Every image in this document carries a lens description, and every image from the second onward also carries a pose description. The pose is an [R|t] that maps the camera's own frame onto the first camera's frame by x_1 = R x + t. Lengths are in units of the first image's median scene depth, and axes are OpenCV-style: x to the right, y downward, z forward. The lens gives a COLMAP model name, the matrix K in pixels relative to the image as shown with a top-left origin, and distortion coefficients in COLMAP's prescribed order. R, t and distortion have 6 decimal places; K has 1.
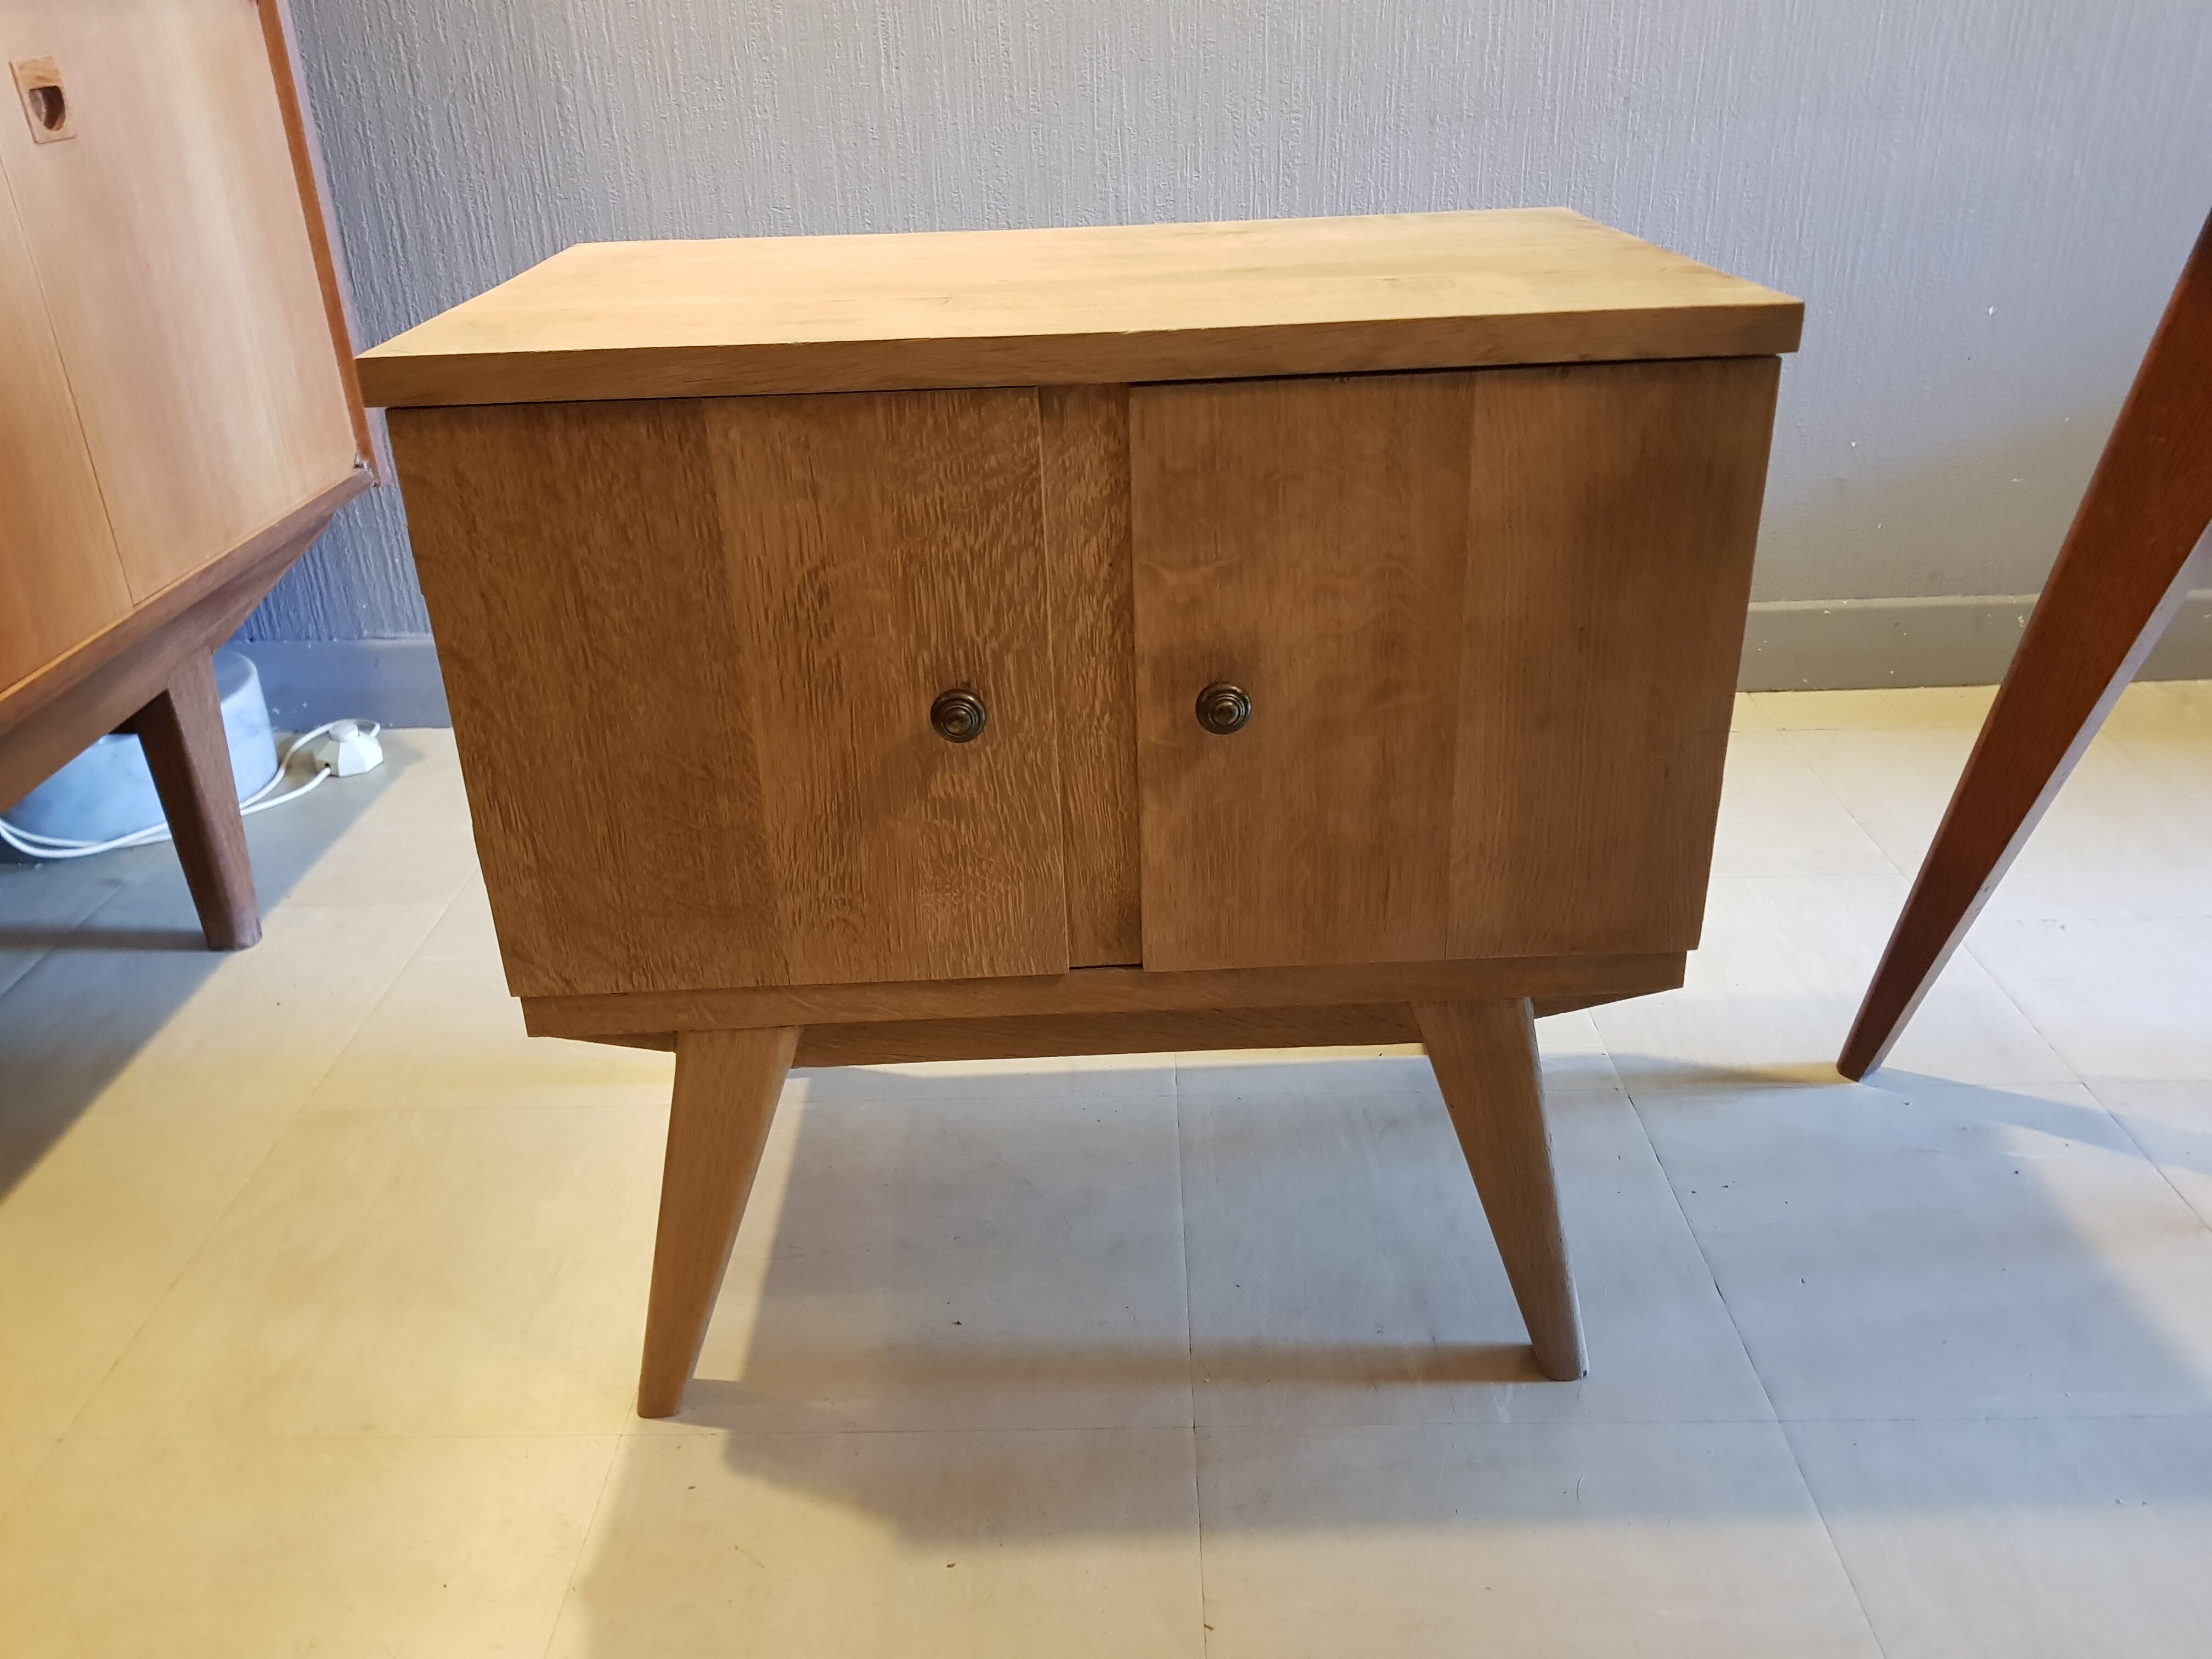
lens RADIAL K [[1736.2, 0, 1106.8], [0, 1736.2, 845.2], [0, 0, 1]] dist [-0.037240, -0.003360]
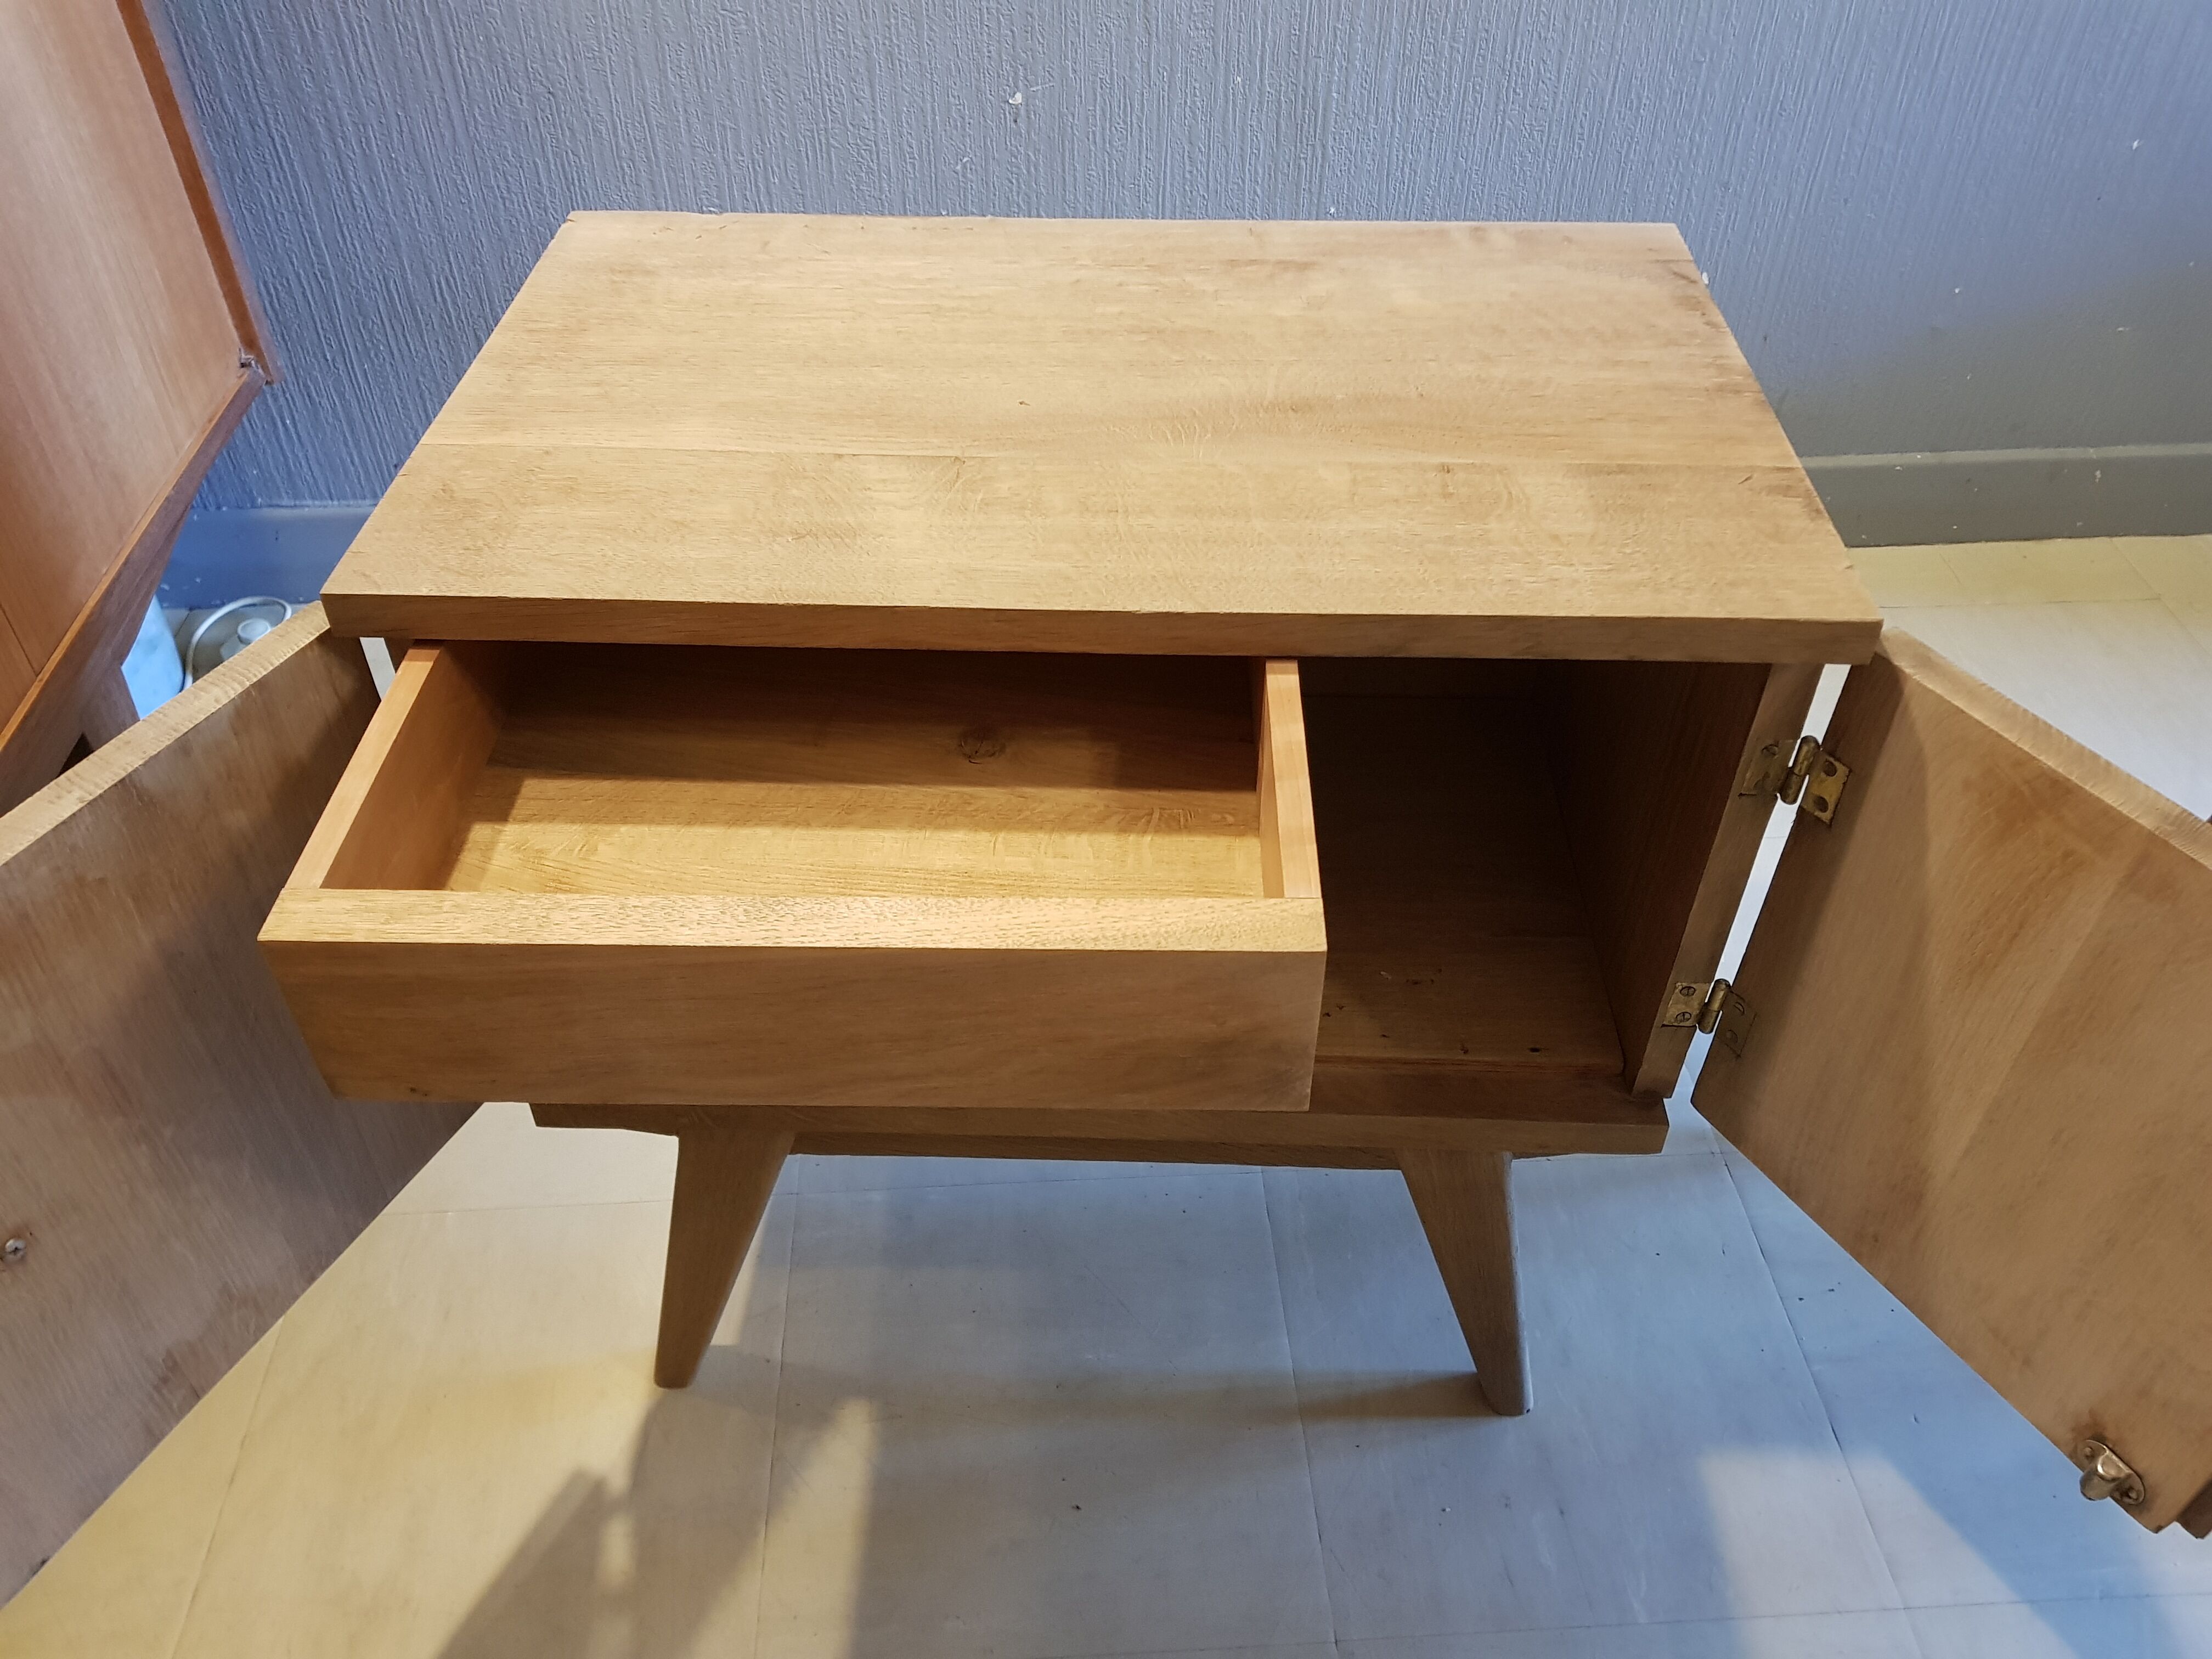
lens RADIAL K [[1736.2, 0, 1088.9], [0, 1736.2, 841.4], [0, 0, 1]] dist [-0.037240, -0.003360]
pose [[0.997486, -0.023826, 0.066744, -0.087200], [0.004219, 0.960088, 0.279668, -0.226275], [-0.070743, -0.278683, 0.957774, 0.110076]]
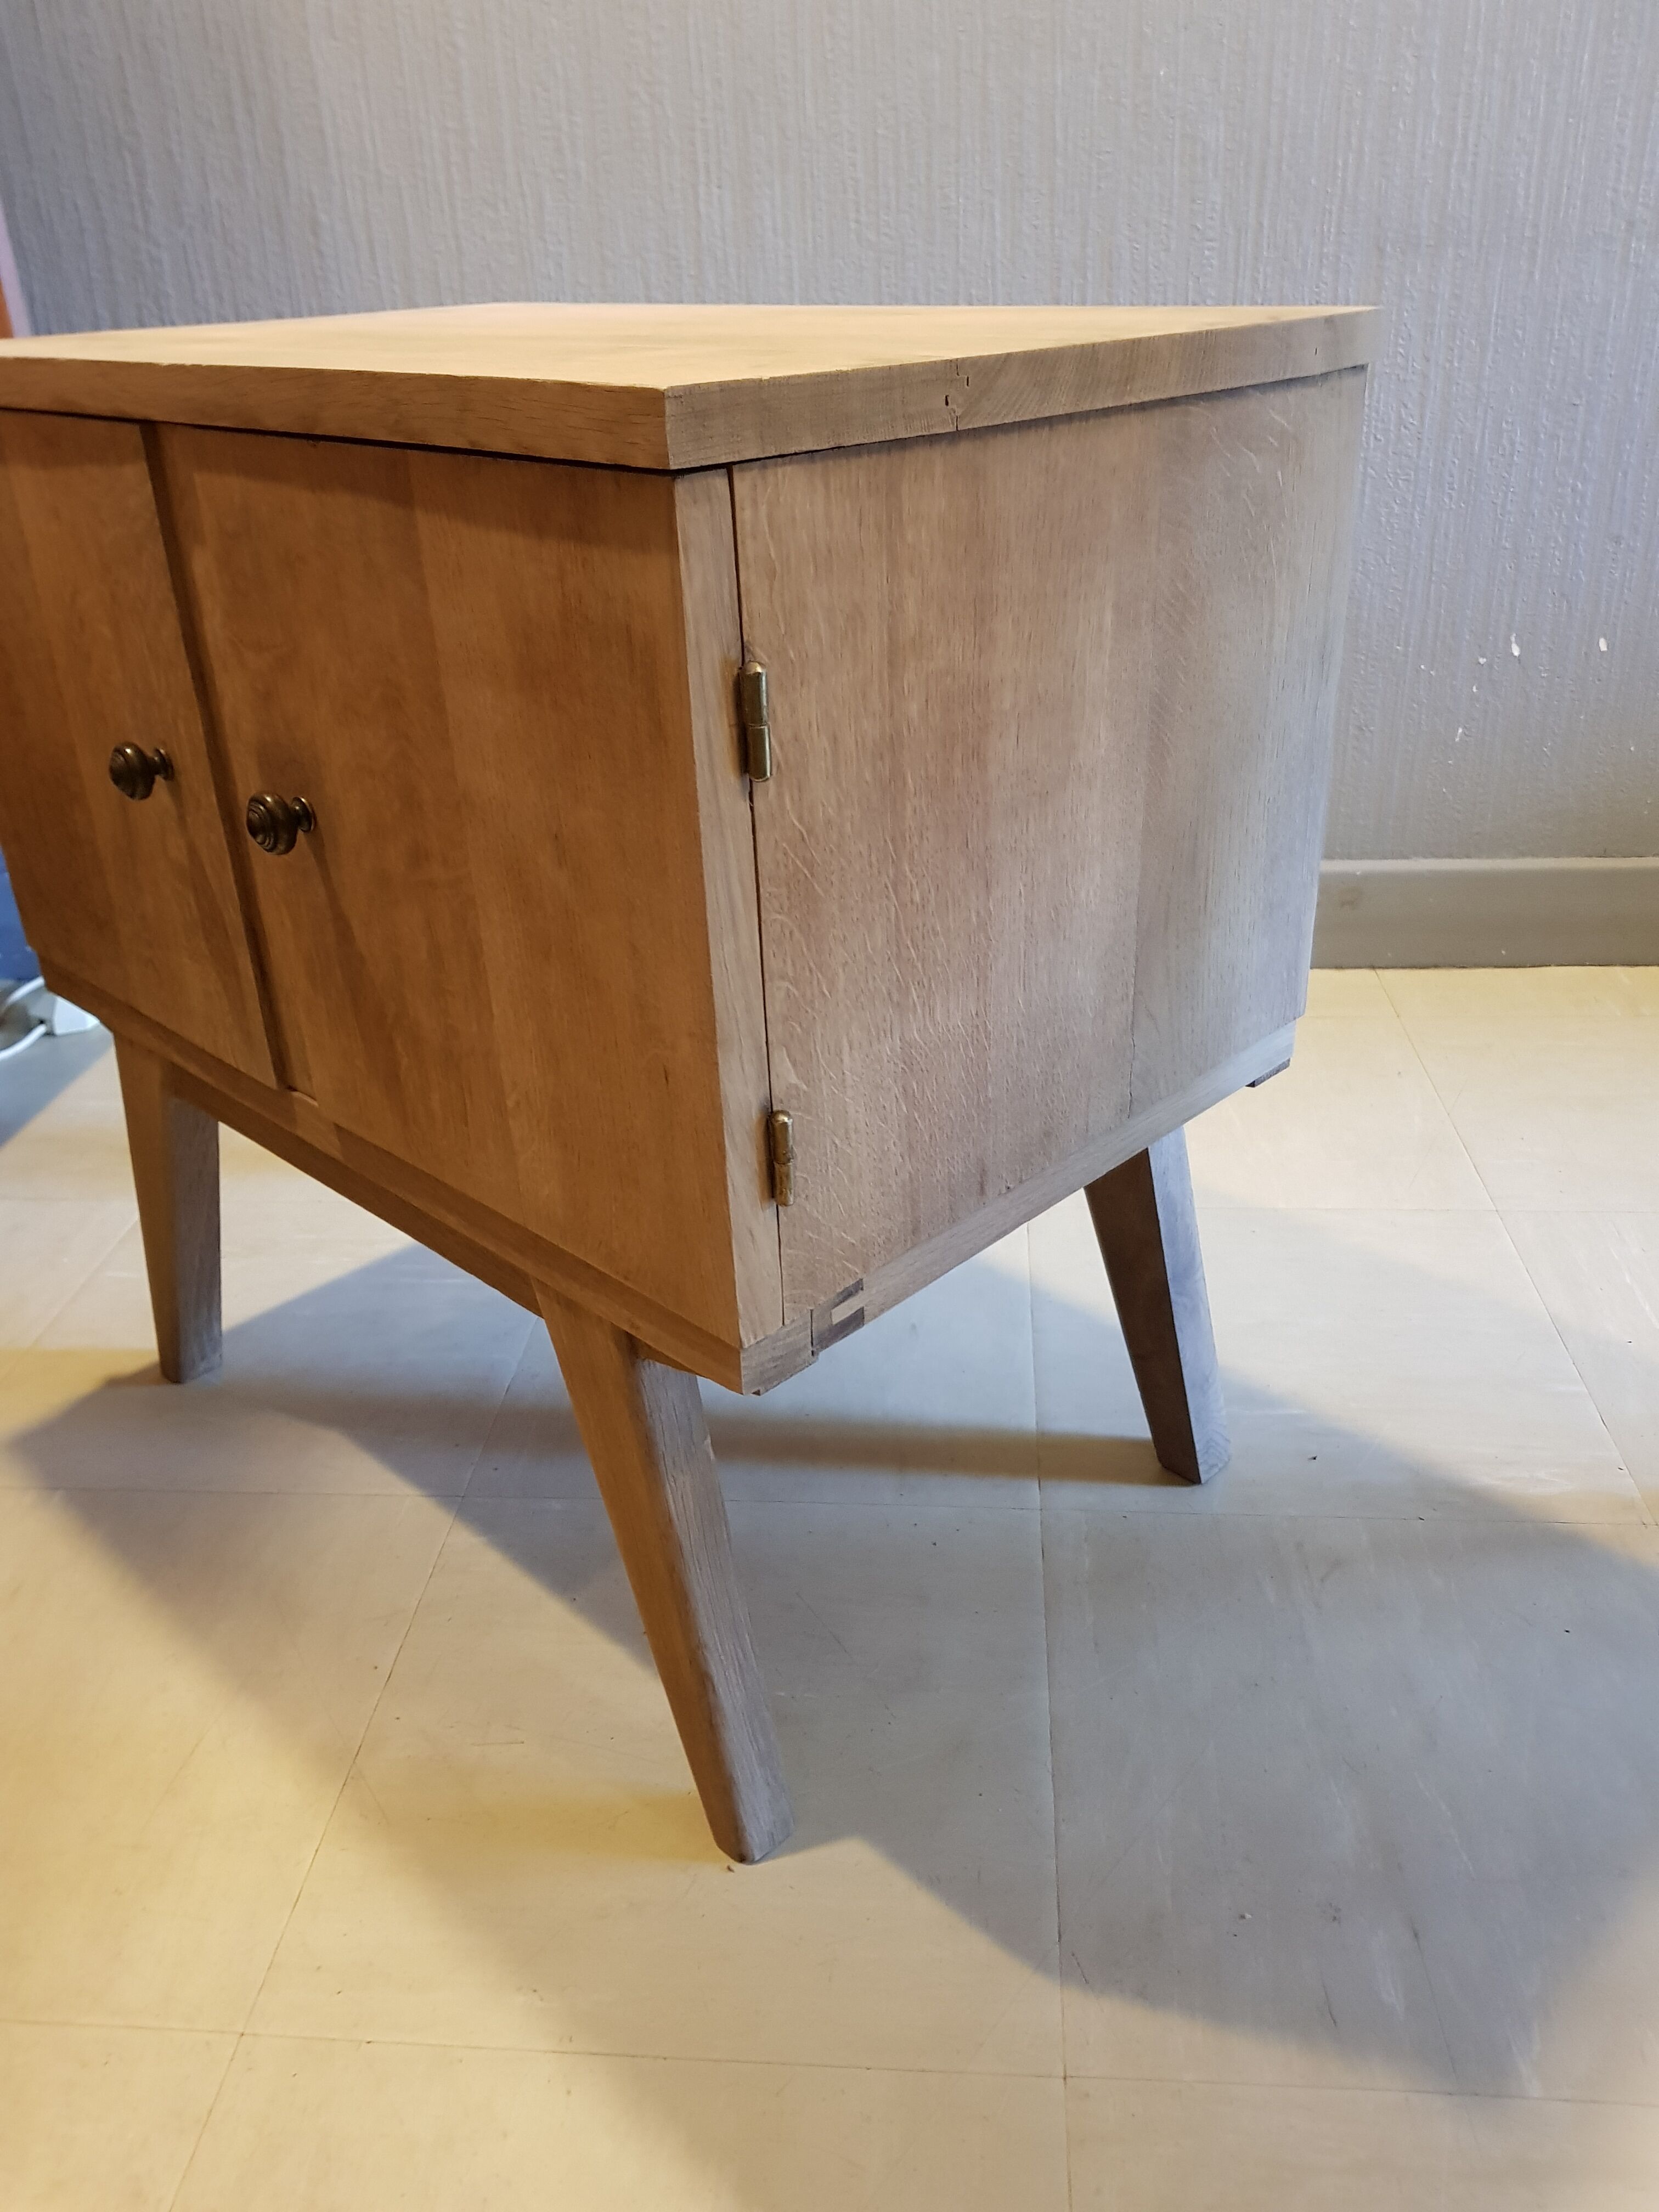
lens RADIAL K [[1736.2, 0, 843.9], [0, 1736.2, 1091.3], [0, 0, 1]] dist [-0.037240, -0.003360]
pose [[0.997766, 0.023929, -0.062371, -0.001601], [-0.023702, 0.999710, 0.004370, -0.027514], [0.062458, -0.002882, 0.998043, 0.188503]]
